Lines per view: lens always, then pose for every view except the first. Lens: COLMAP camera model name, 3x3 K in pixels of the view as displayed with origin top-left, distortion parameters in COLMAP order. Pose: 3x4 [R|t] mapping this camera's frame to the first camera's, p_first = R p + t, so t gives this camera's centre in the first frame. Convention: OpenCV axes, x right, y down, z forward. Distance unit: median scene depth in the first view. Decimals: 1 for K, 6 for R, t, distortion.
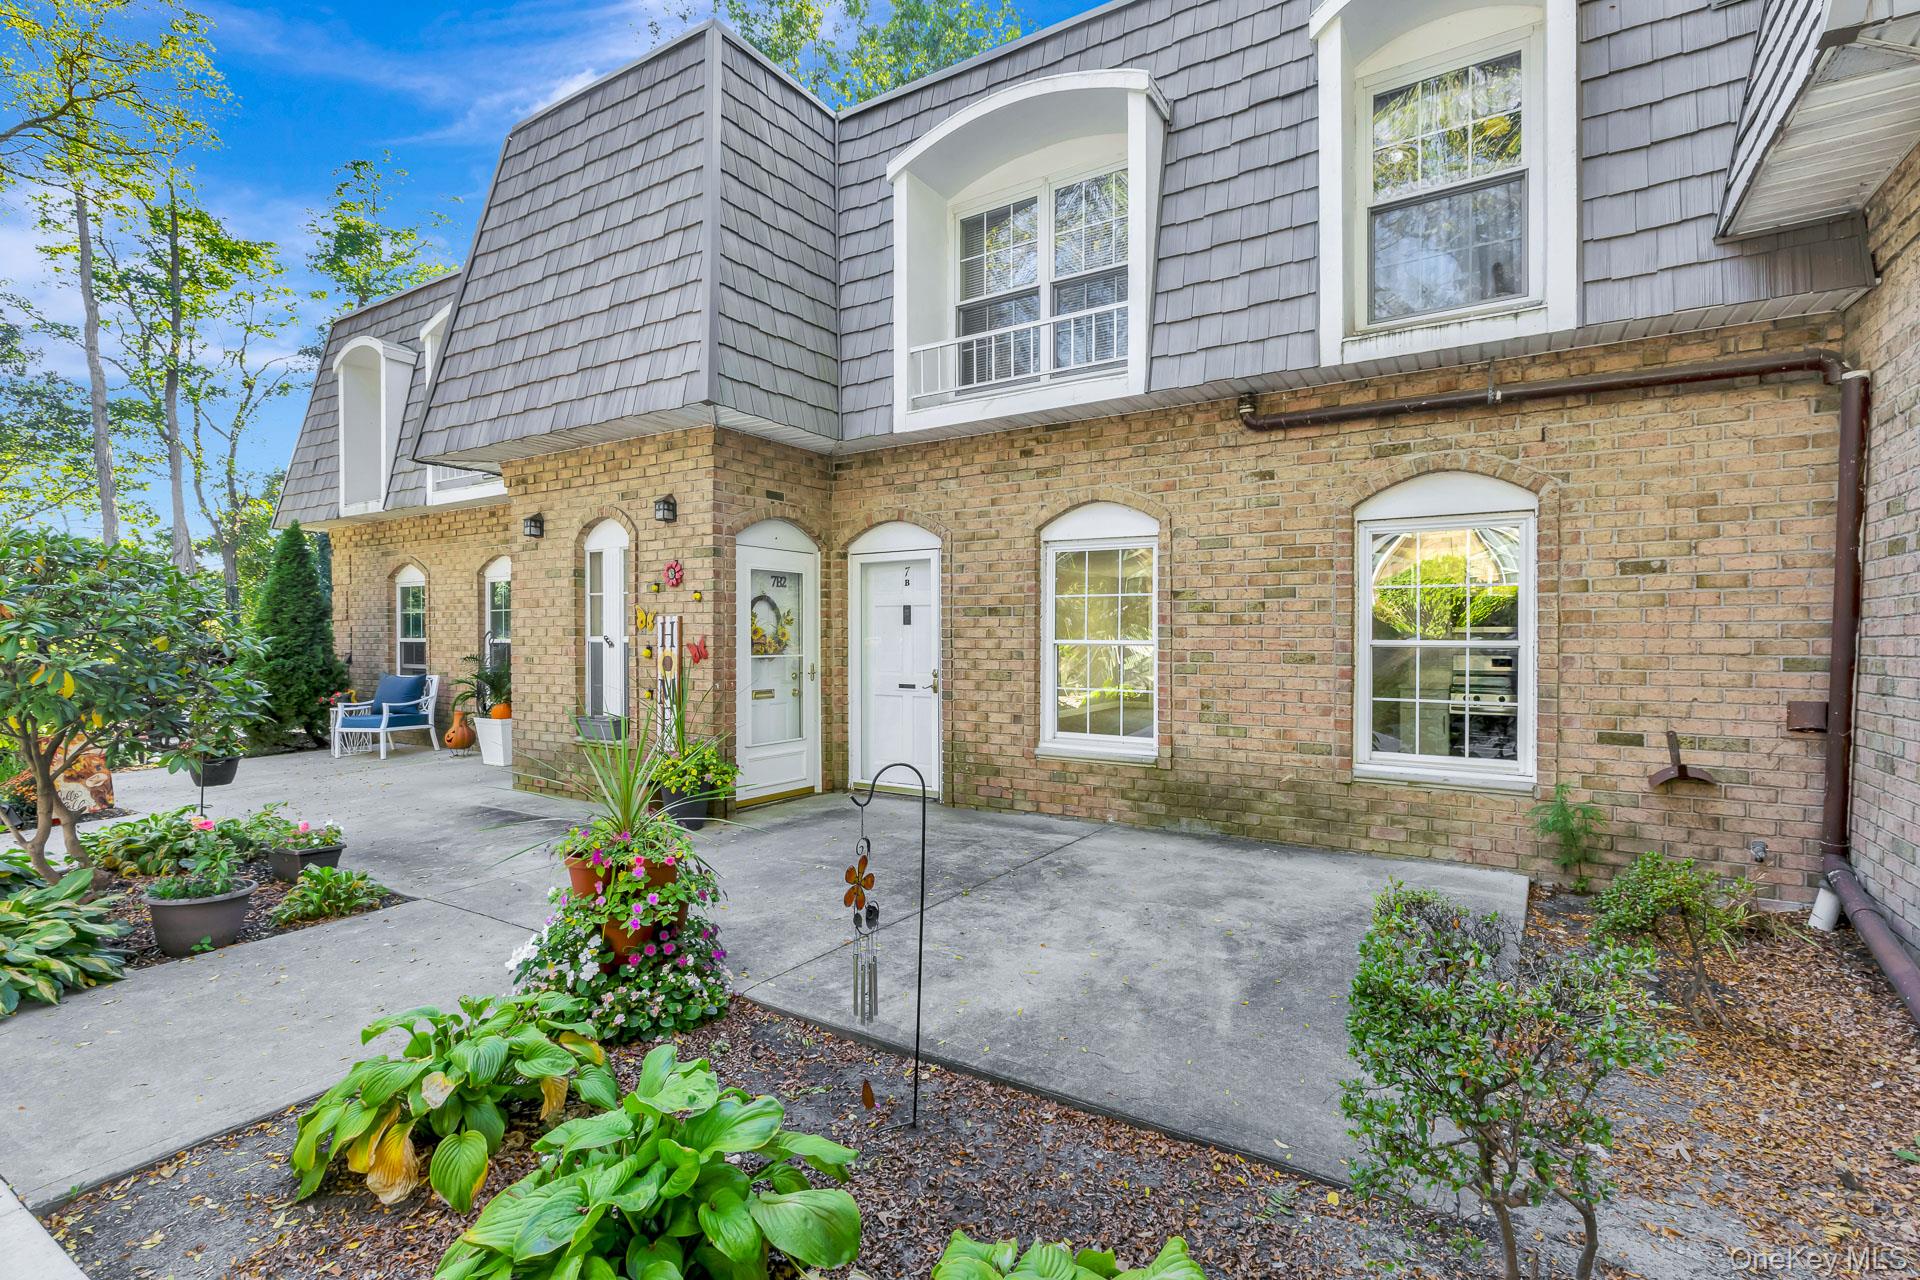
lens RADIAL K [[859.9, 0, 983.5], [0, 859.9, 636.5], [0, 0, 1]] dist [0.003002, 0.000667]
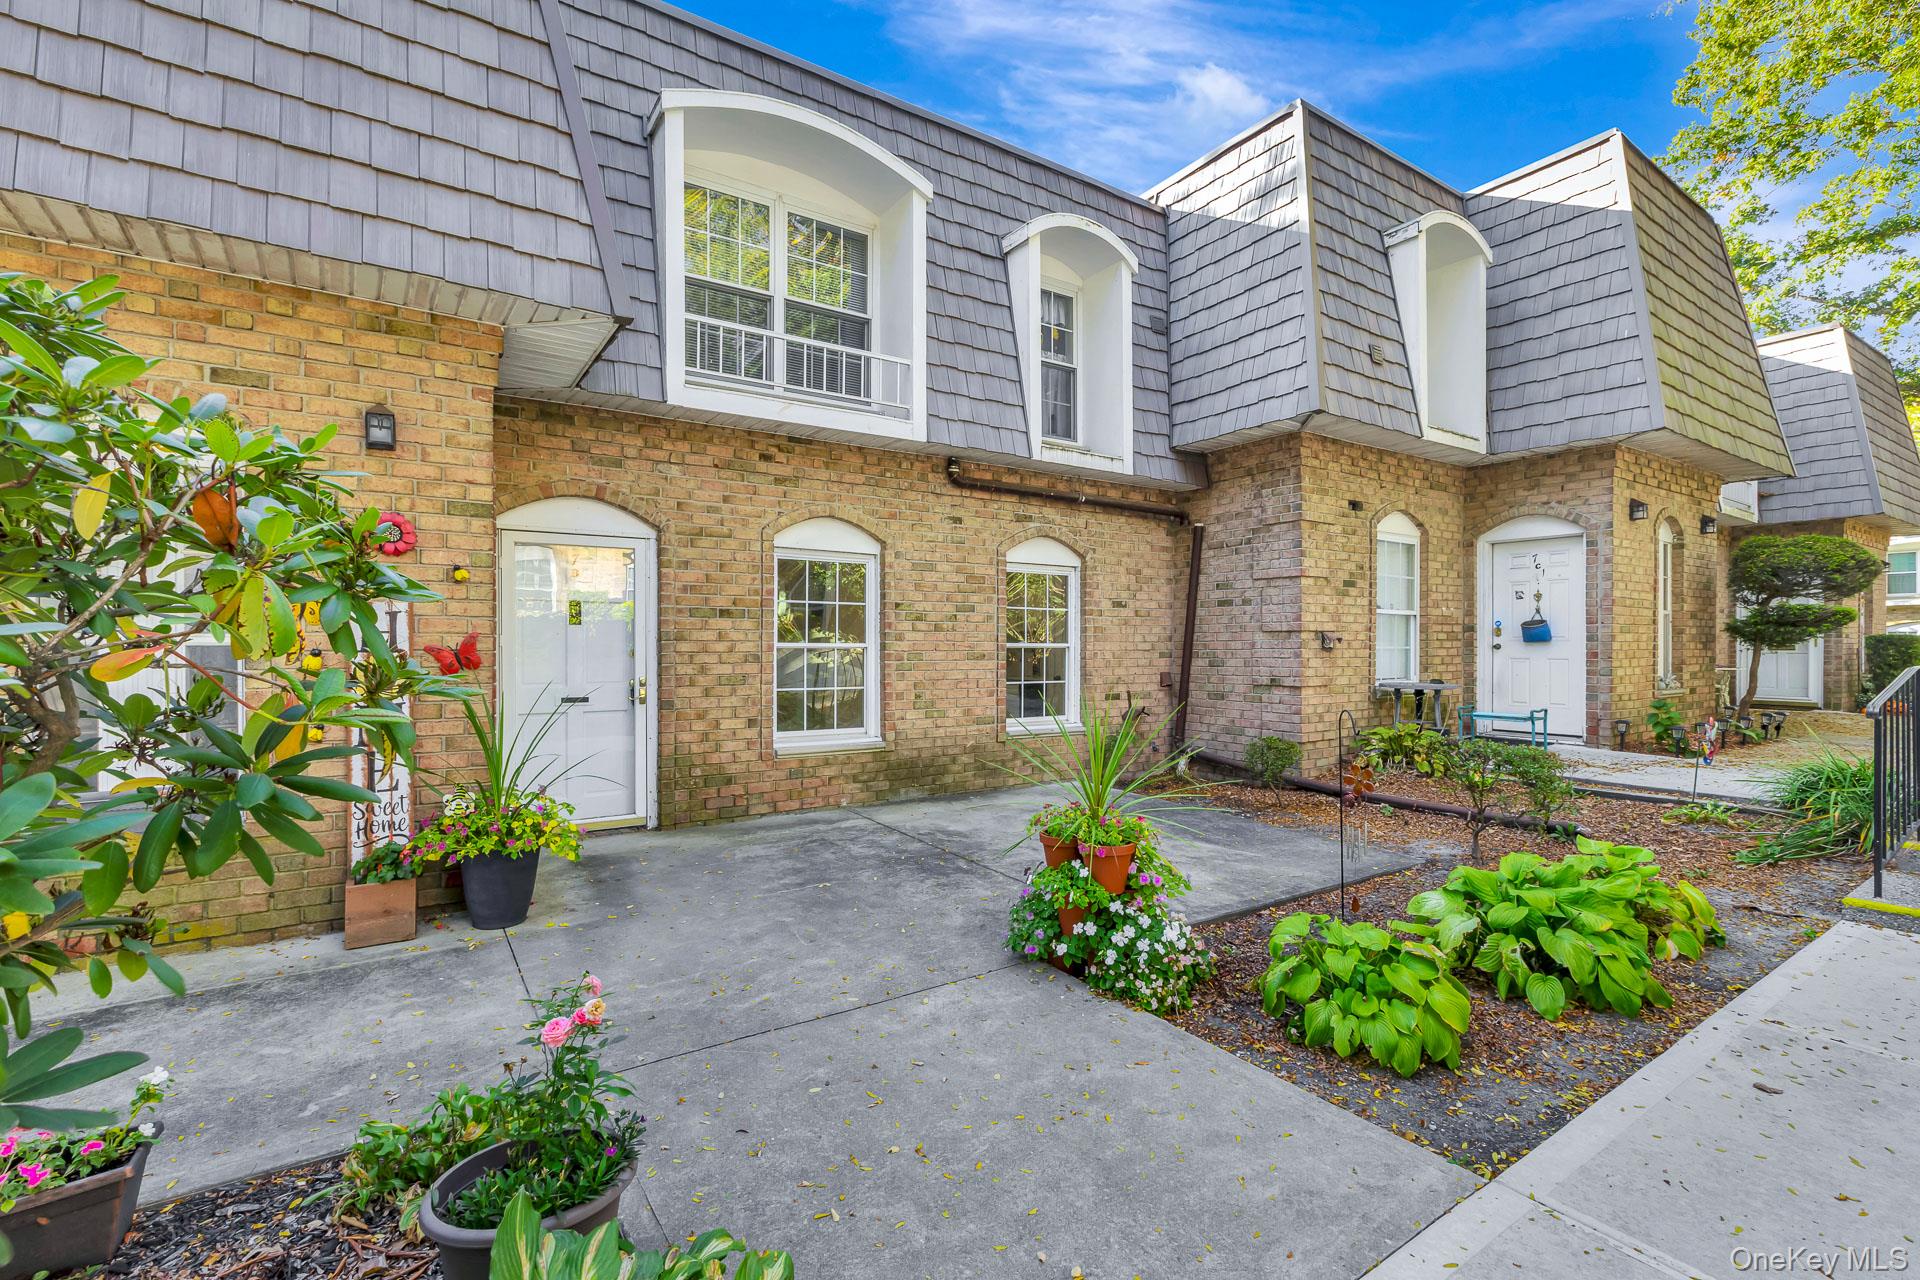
lens RADIAL K [[845.8, 0, 960.0], [0, 845.8, 640.0], [0, 0, 1]] dist [-0.016333, 0.029096]
pose [[0.429762, 0.007313, 0.902912, -0.826378], [0.000280, 0.999966, -0.008233, 0.009707], [-0.902942, 0.003791, 0.429746, 0.412294]]
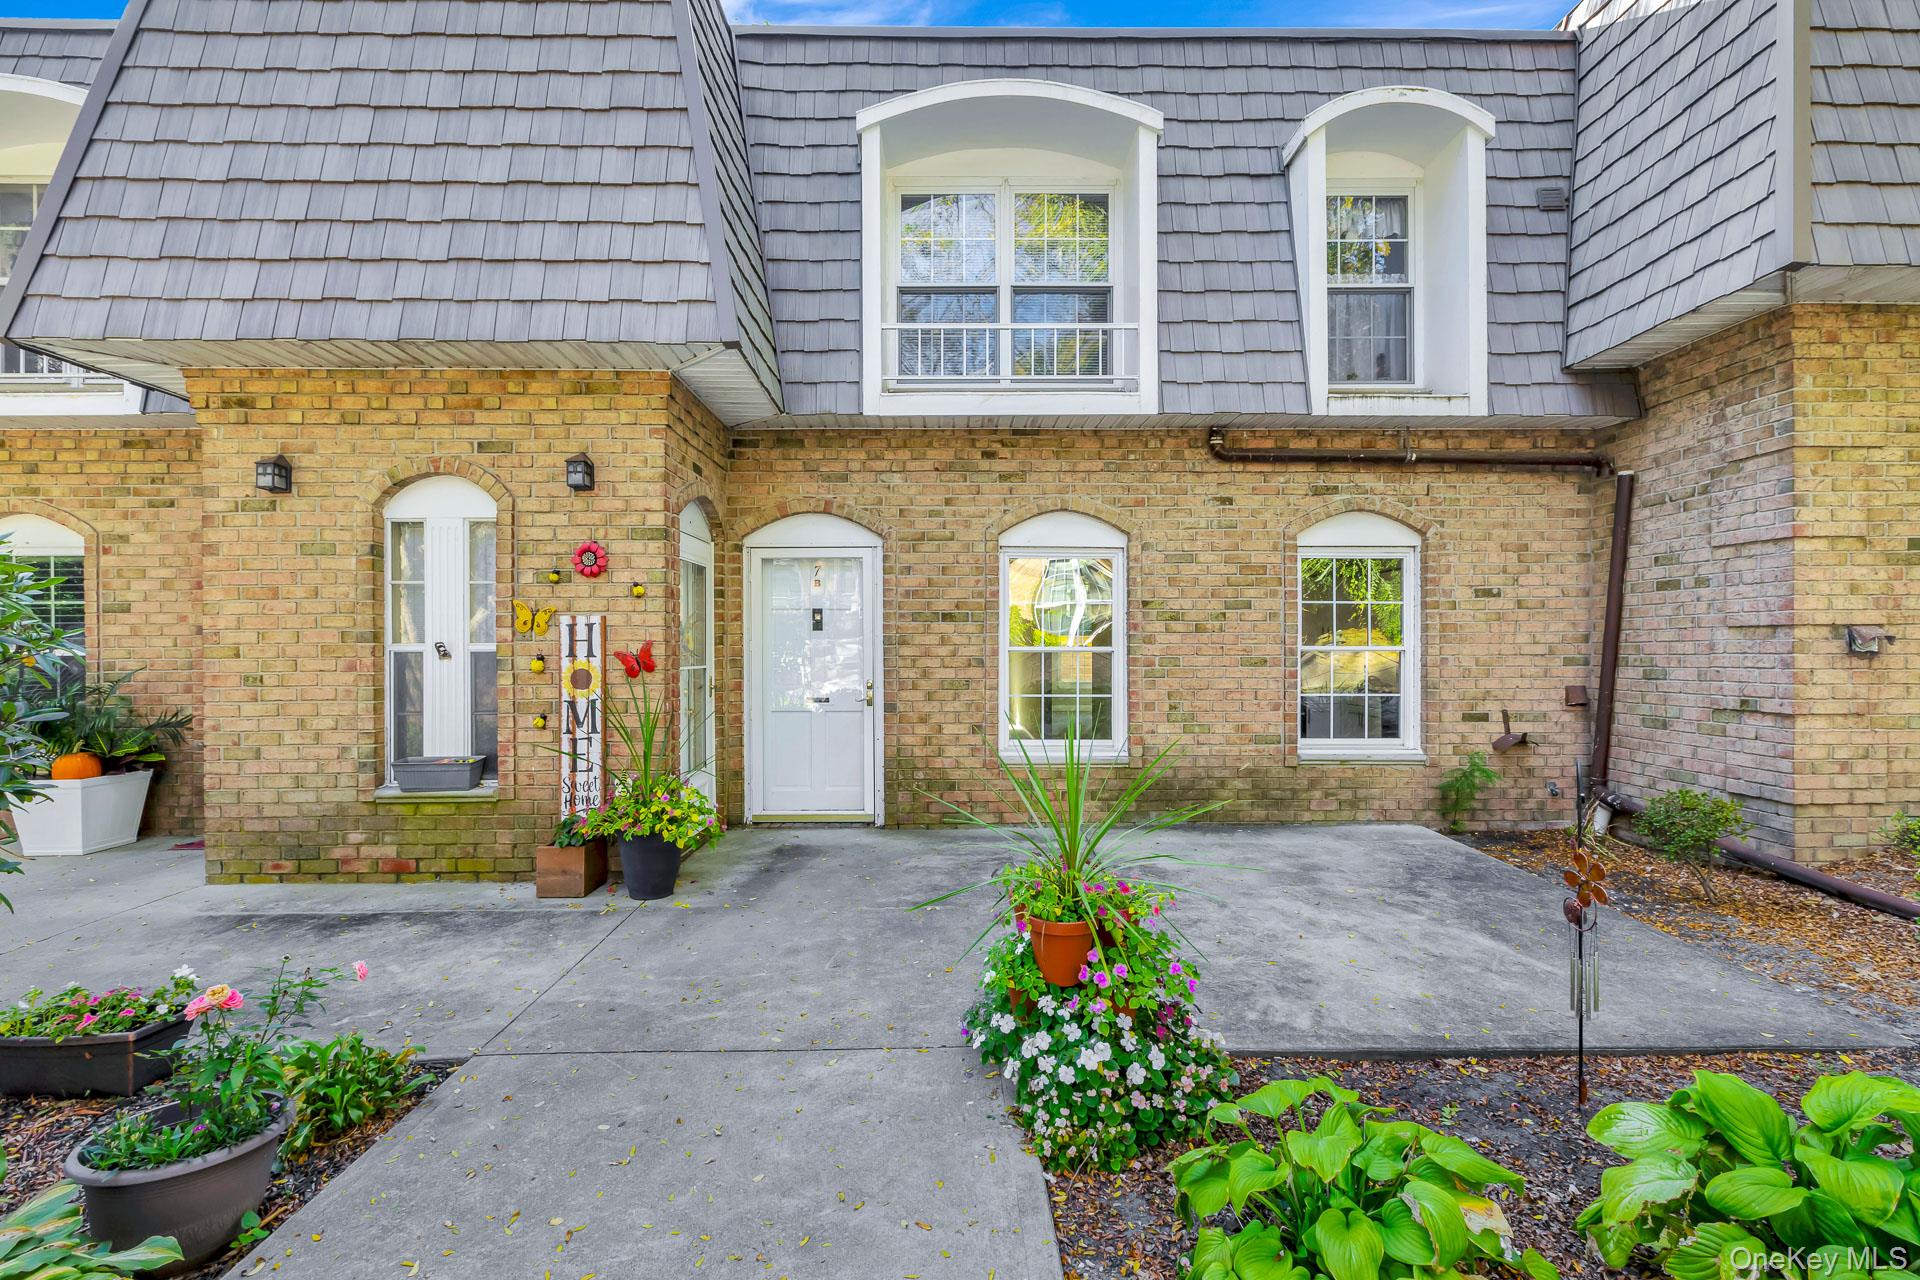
lens RADIAL K [[849.5, 0, 967.1], [0, 849.5, 642.3], [0, 0, 1]] dist [0.001627, 0.001003]
pose [[0.848724, 0.001893, 0.528833, -0.531811], [0.001722, 0.999978, -0.006343, 0.005410], [-0.528833, 0.006294, 0.848702, 0.221369]]
